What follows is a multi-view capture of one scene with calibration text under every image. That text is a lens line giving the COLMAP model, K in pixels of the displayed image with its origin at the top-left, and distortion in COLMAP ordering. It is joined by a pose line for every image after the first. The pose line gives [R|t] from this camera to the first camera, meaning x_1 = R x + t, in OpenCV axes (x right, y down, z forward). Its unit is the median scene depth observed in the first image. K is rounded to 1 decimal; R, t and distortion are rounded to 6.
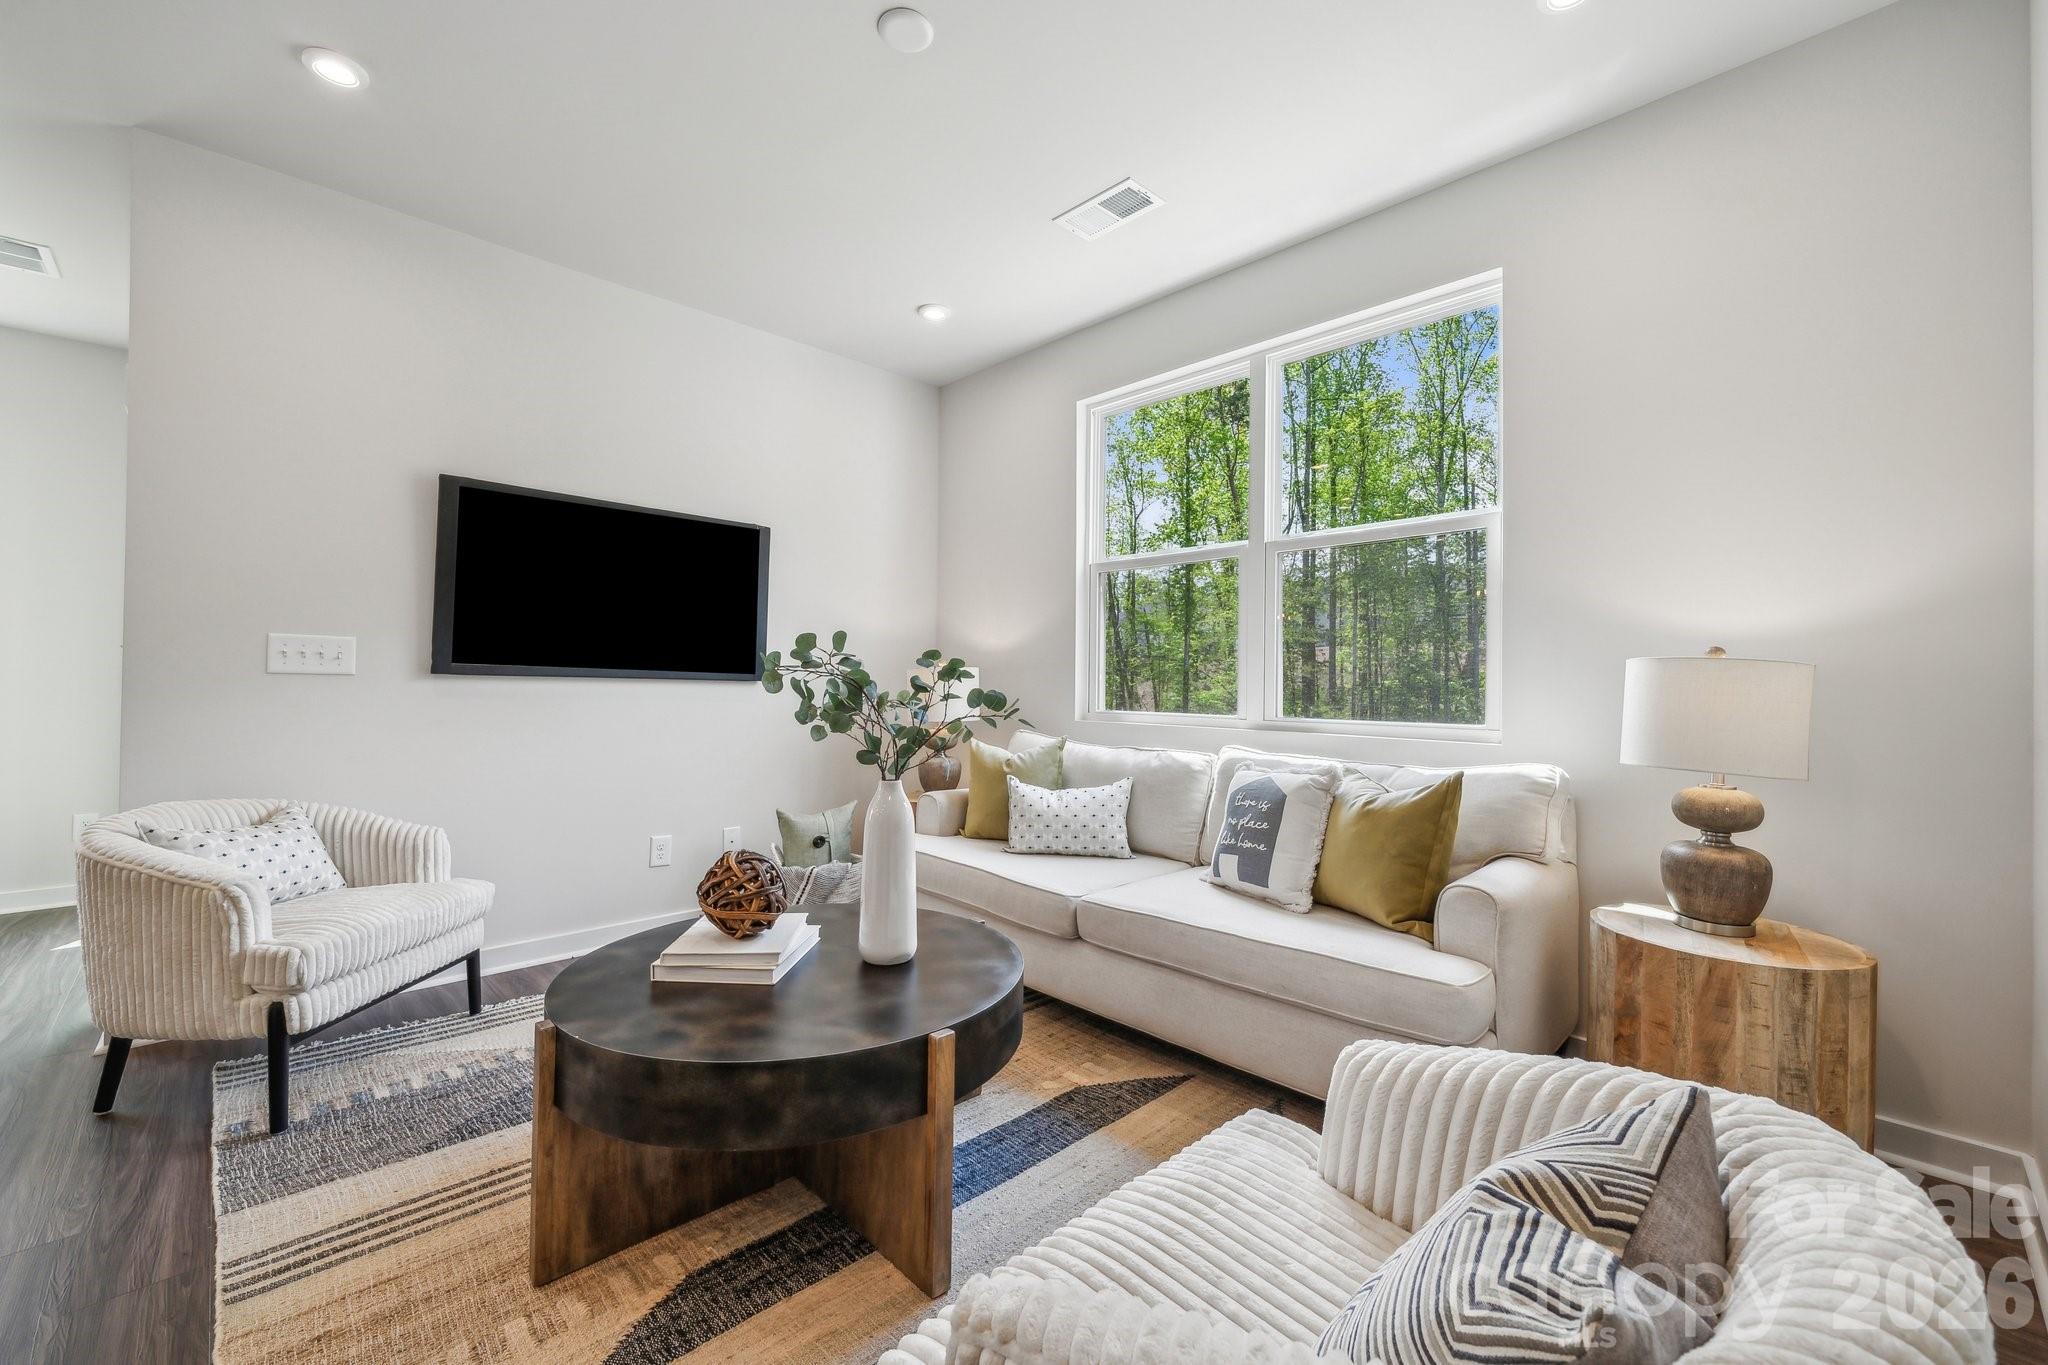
lens RADIAL K [[825.2, 0, 1038.2], [0, 825.2, 682.8], [0, 0, 1]] dist [-0.001020, -0.000004]
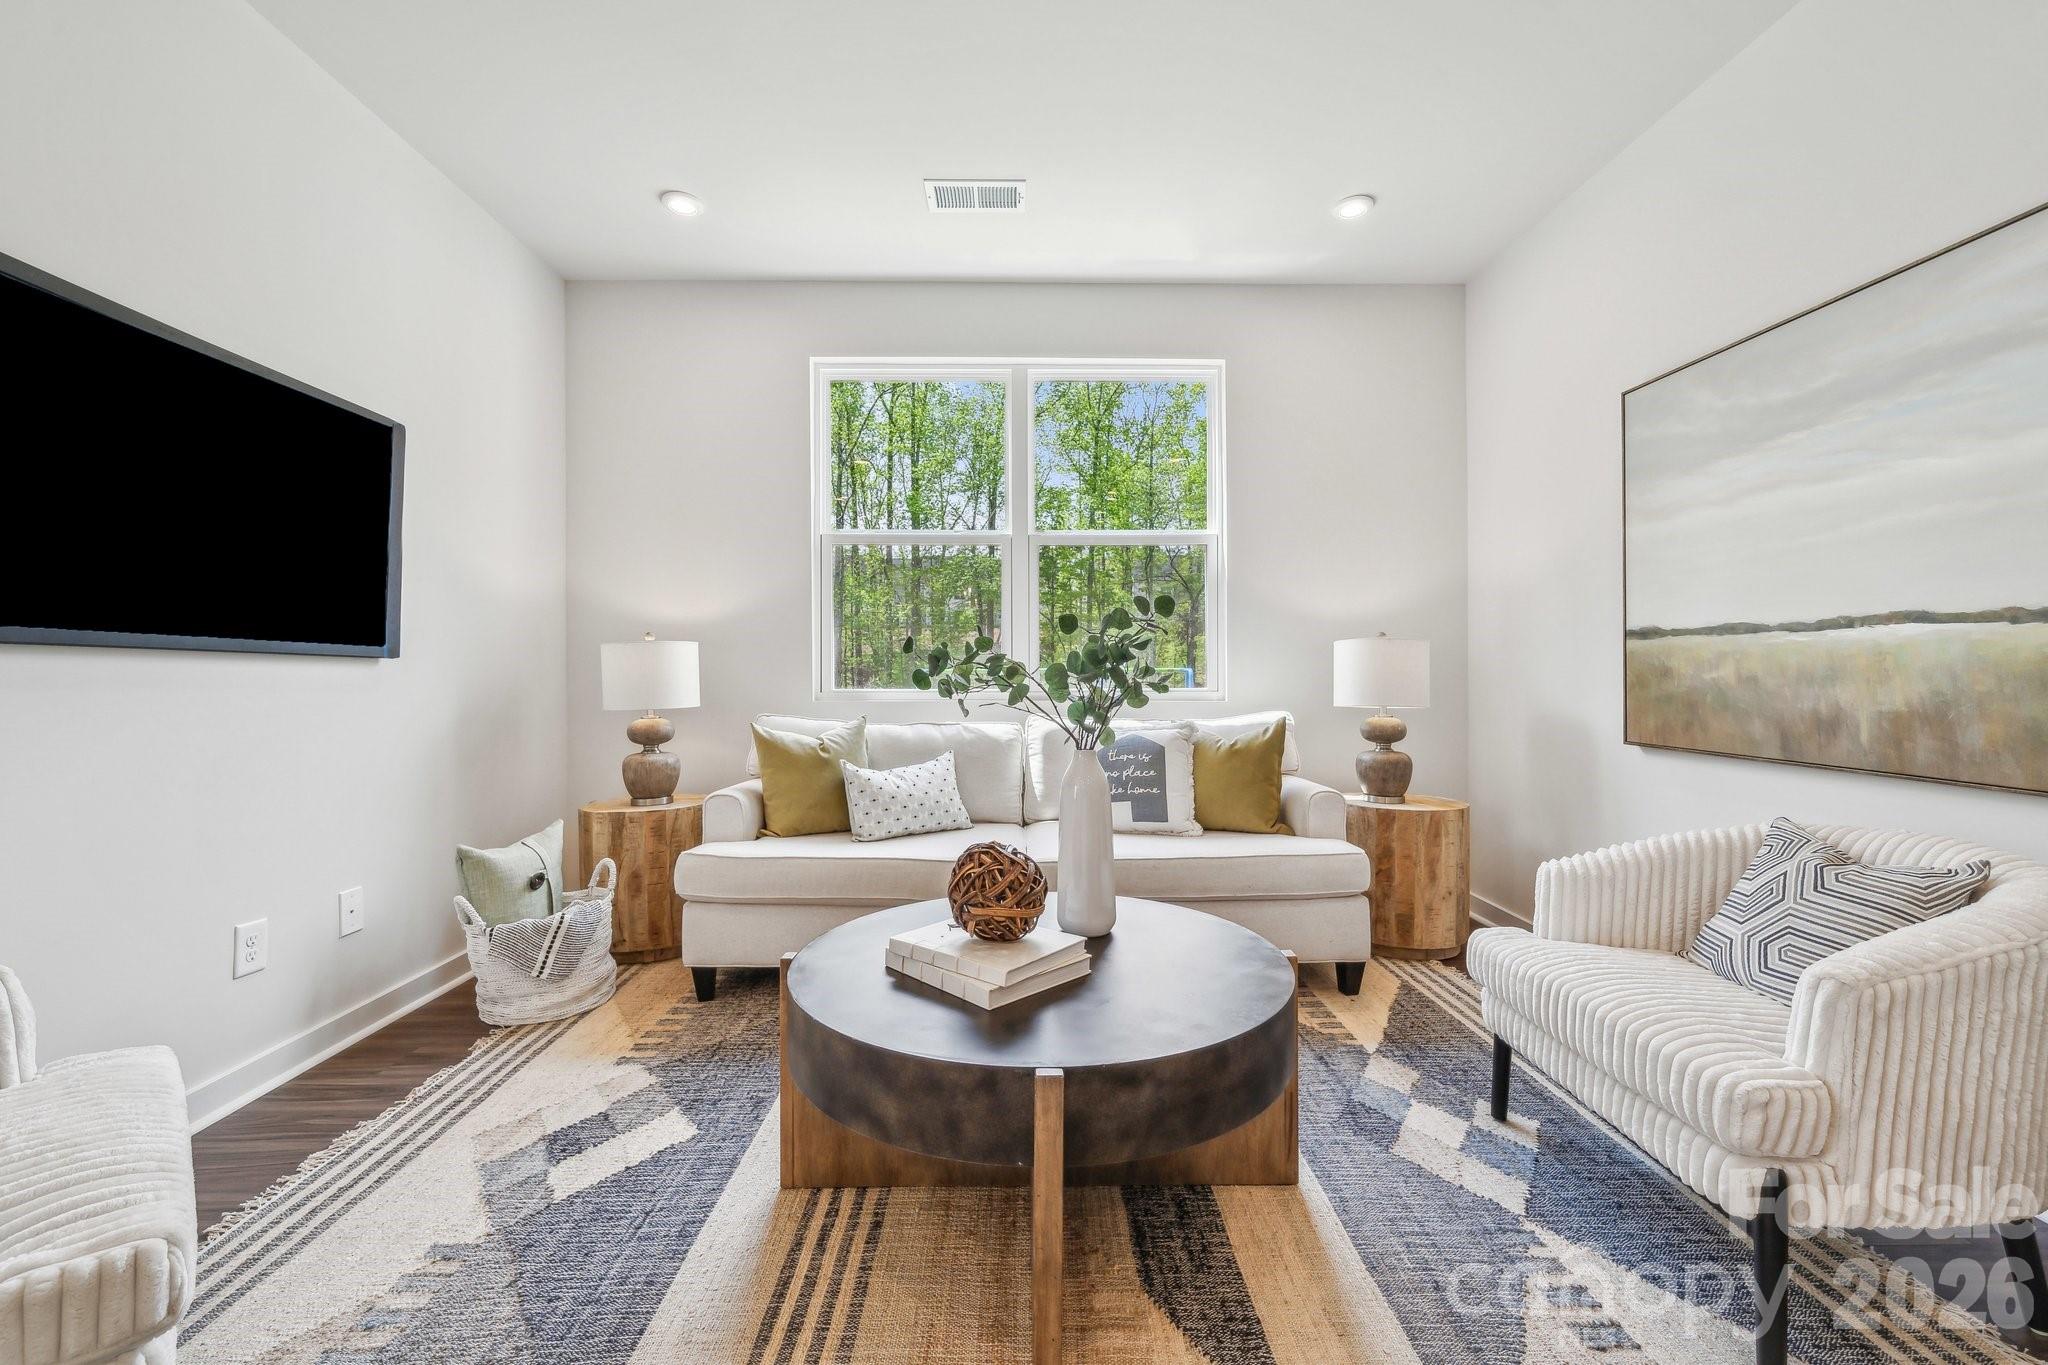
lens RADIAL K [[825.2, 0, 1027.0], [0, 825.2, 677.7], [0, 0, 1]] dist [-0.001020, -0.000004]
pose [[0.692332, -0.015430, 0.721414, -0.723367], [0.008956, 0.999878, 0.012791, 0.014808], [-0.721523, -0.002394, 0.692386, 0.286903]]
